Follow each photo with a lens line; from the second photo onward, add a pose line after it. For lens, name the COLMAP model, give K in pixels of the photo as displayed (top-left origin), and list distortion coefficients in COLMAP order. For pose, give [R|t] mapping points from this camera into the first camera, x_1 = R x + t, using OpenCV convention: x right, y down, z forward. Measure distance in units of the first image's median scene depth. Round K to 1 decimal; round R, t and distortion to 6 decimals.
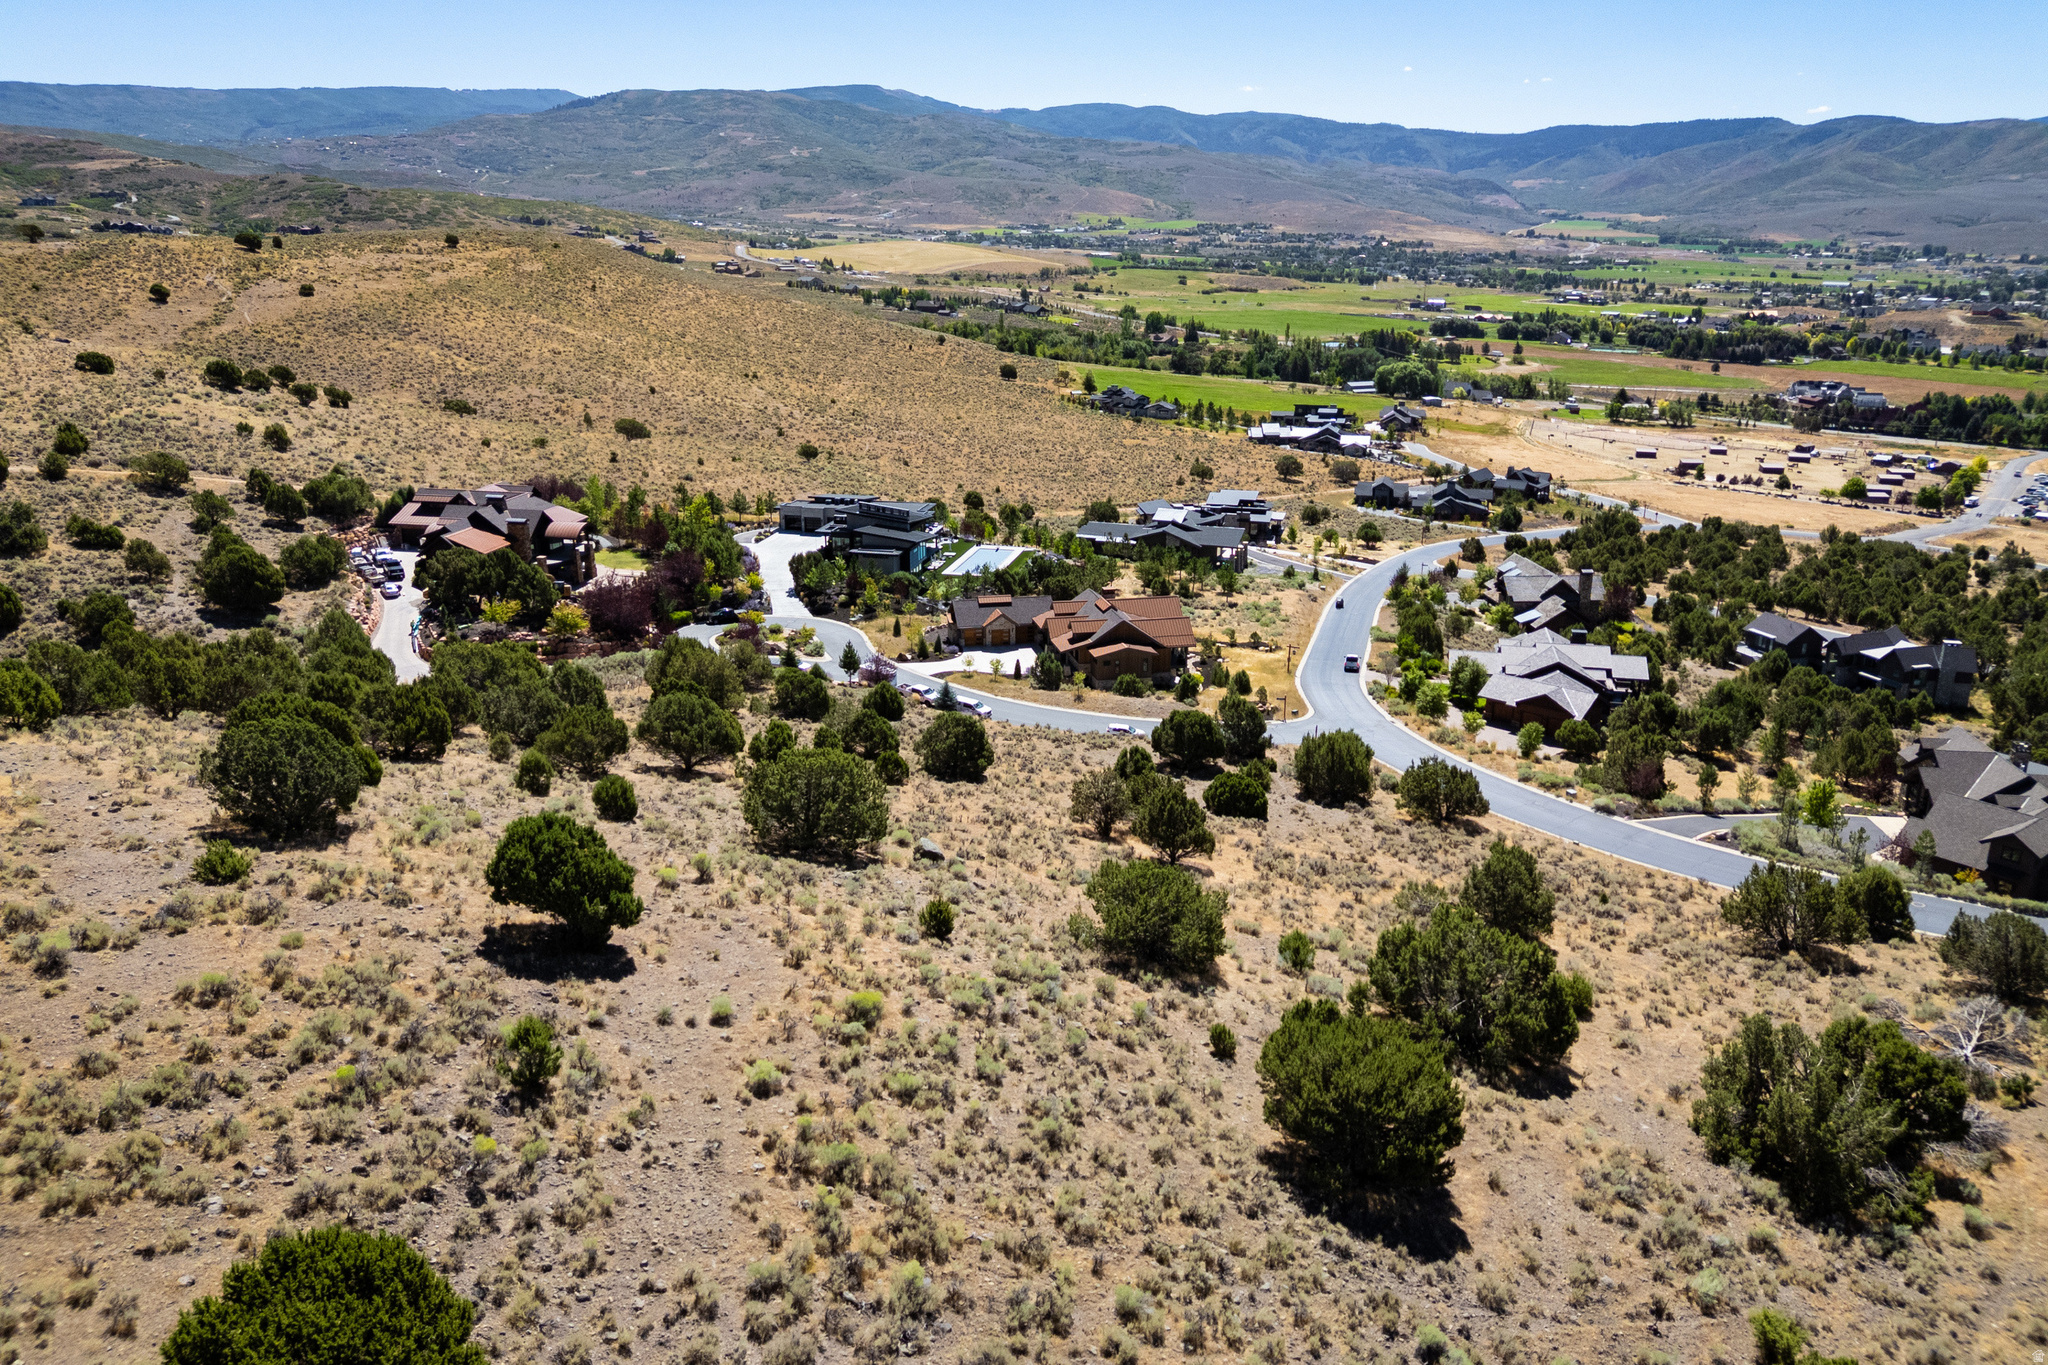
lens RADIAL K [[1493.3, 0, 1030.0], [0, 1493.3, 686.2], [0, 0, 1]] dist [0.086415, -0.097107]
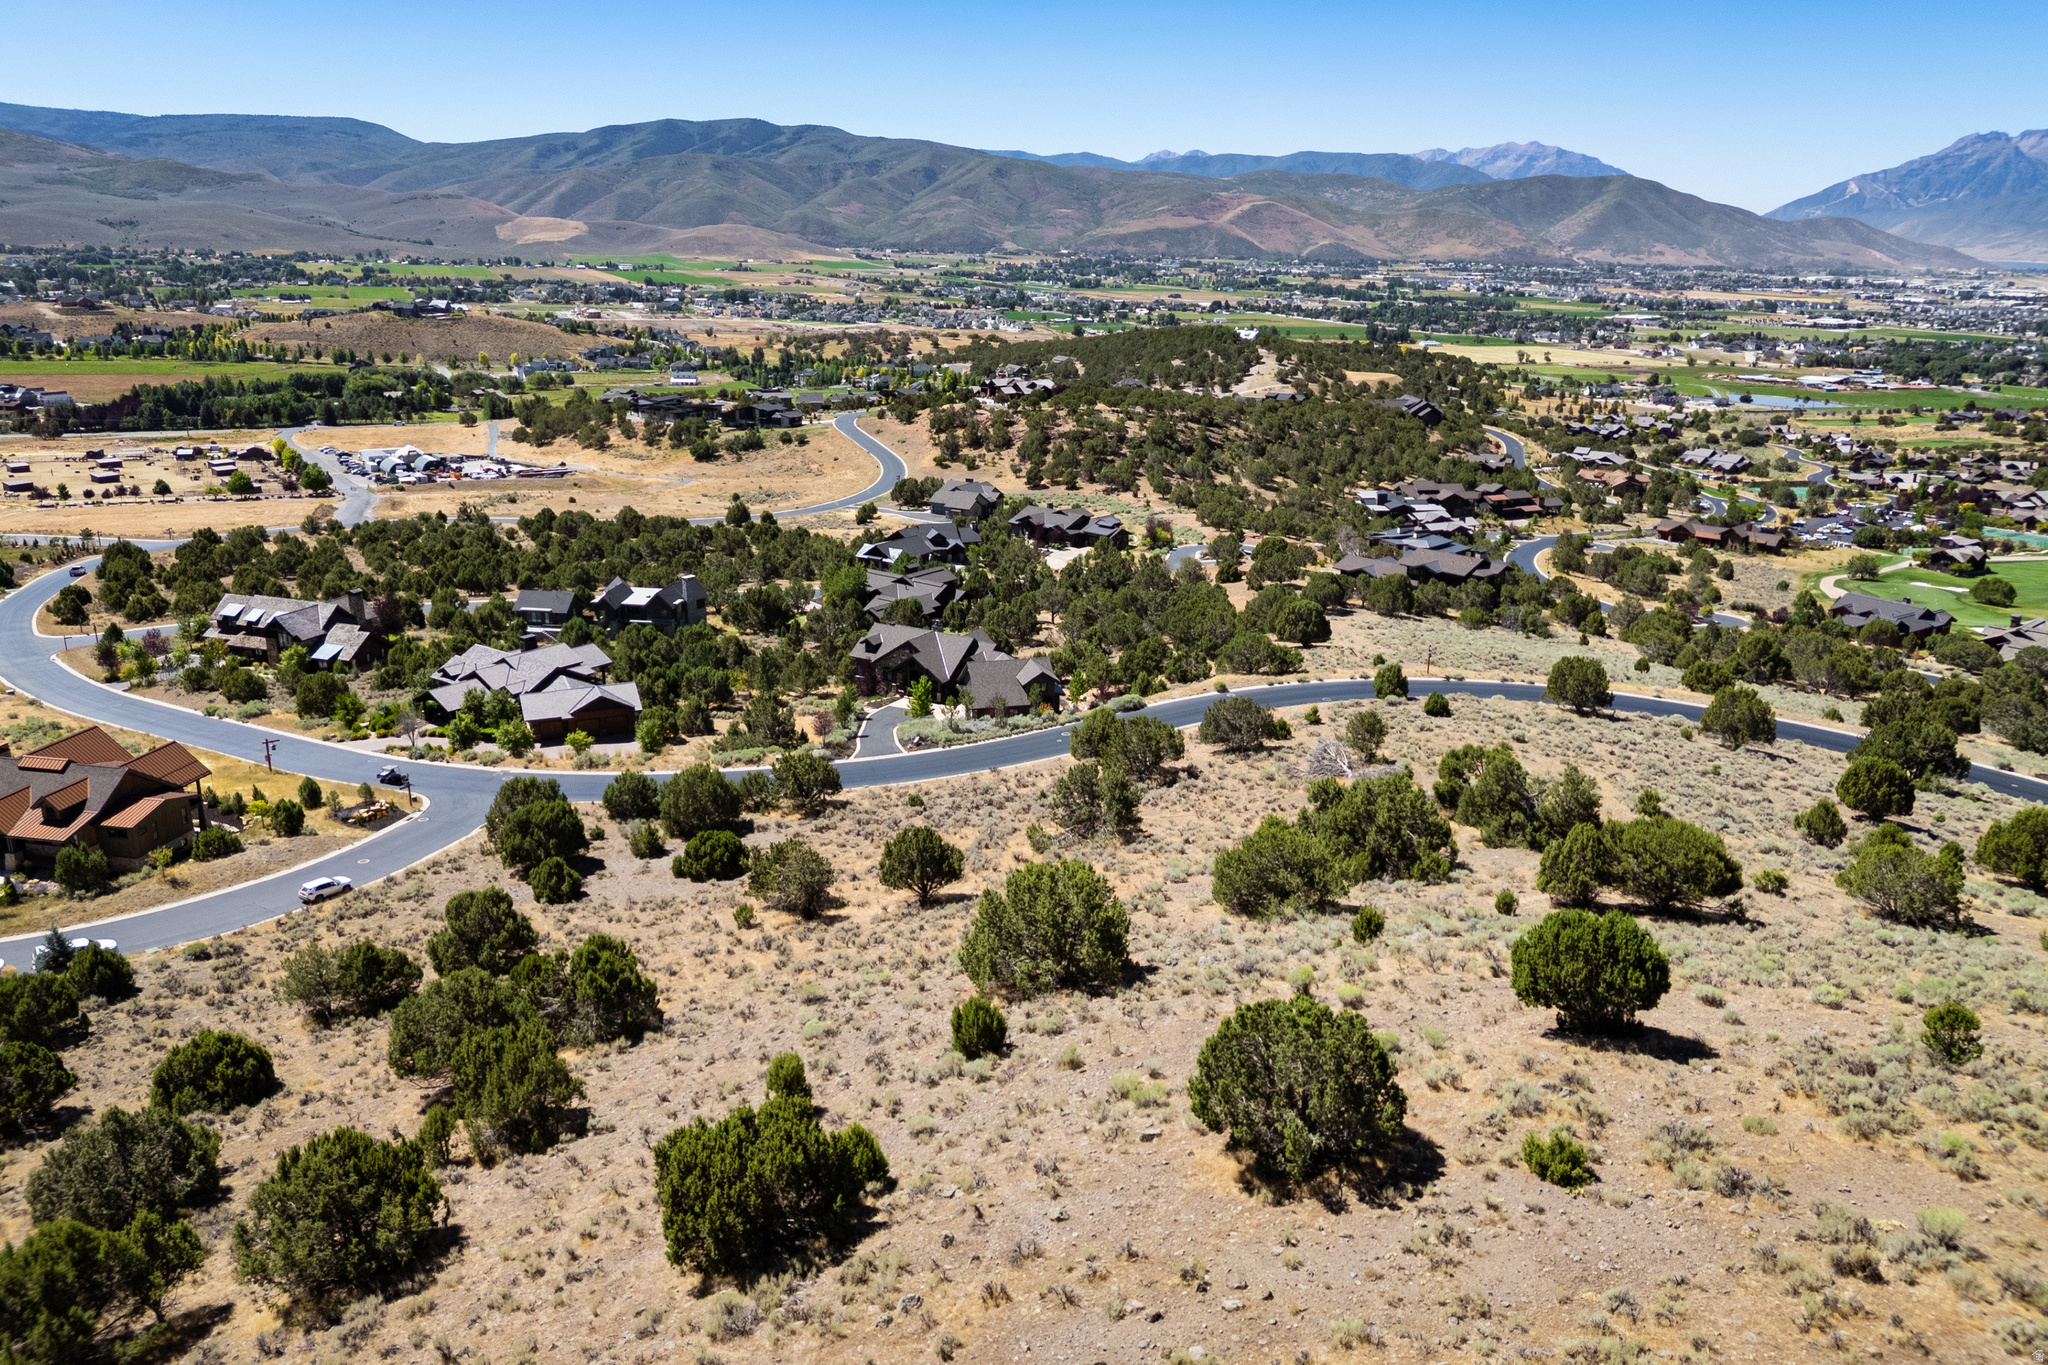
lens RADIAL K [[1498.2, 0, 1024.0], [0, 1498.2, 682.5], [0, 0, 1]] dist [0.062316, -0.060873]
pose [[0.403768, -0.271490, 0.873650, -0.062469], [0.267137, 0.948323, 0.171235, -0.014772], [-0.874991, 0.164245, 0.455427, 0.042644]]
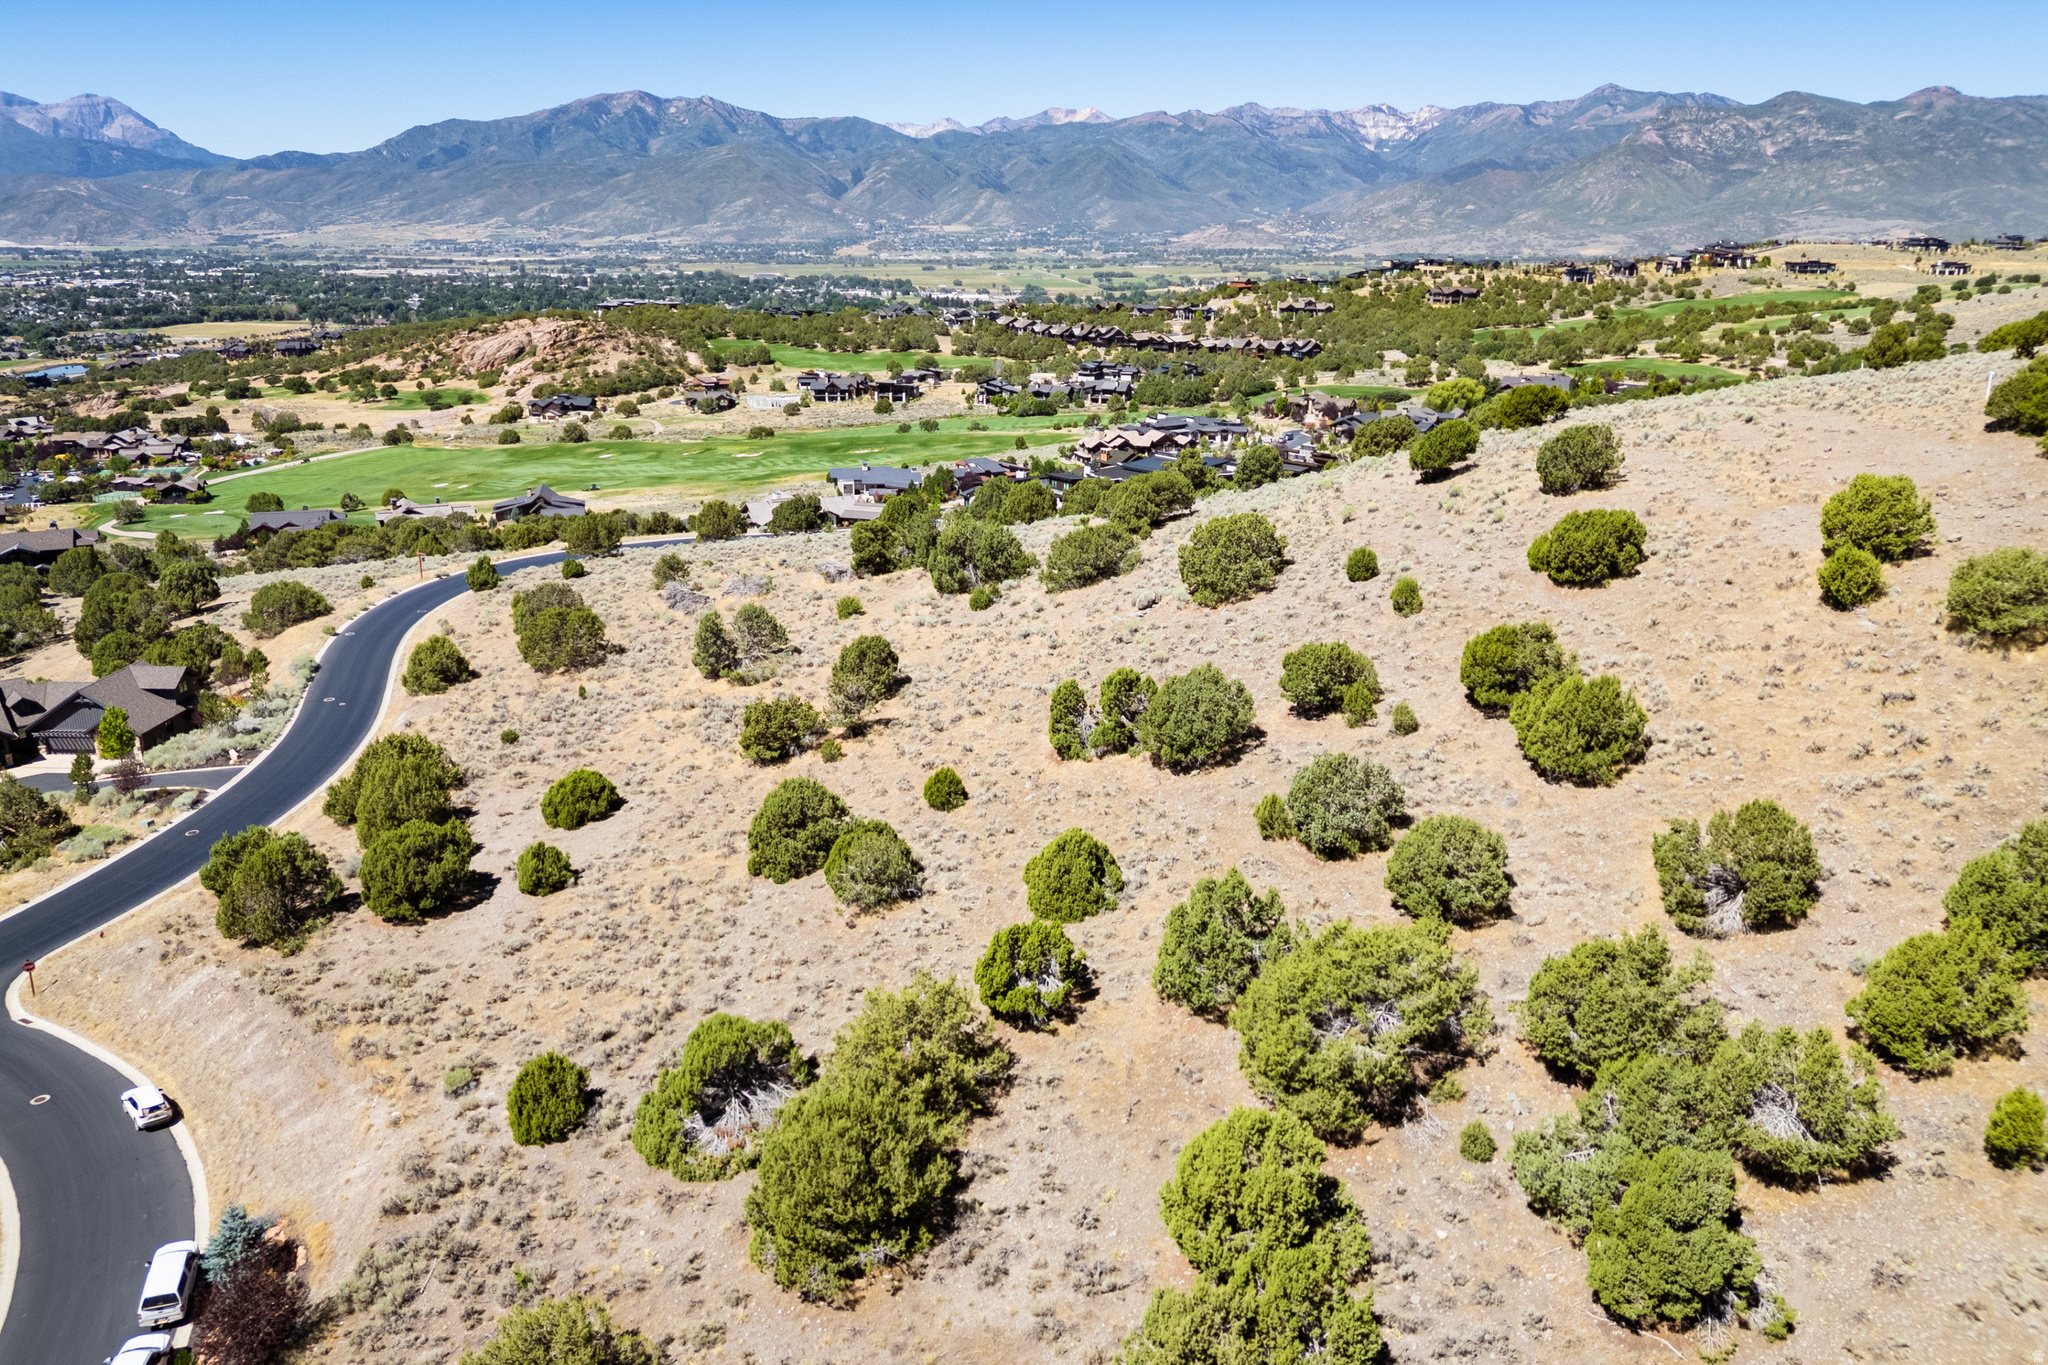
lens RADIAL K [[1493.3, 0, 1030.0], [0, 1493.3, 686.2], [0, 0, 1]] dist [0.086415, -0.097107]
pose [[-0.776628, -0.199591, 0.597505, -0.063989], [0.177766, 0.840500, 0.511818, -0.041825], [-0.604358, 0.503709, -0.617276, 0.147470]]
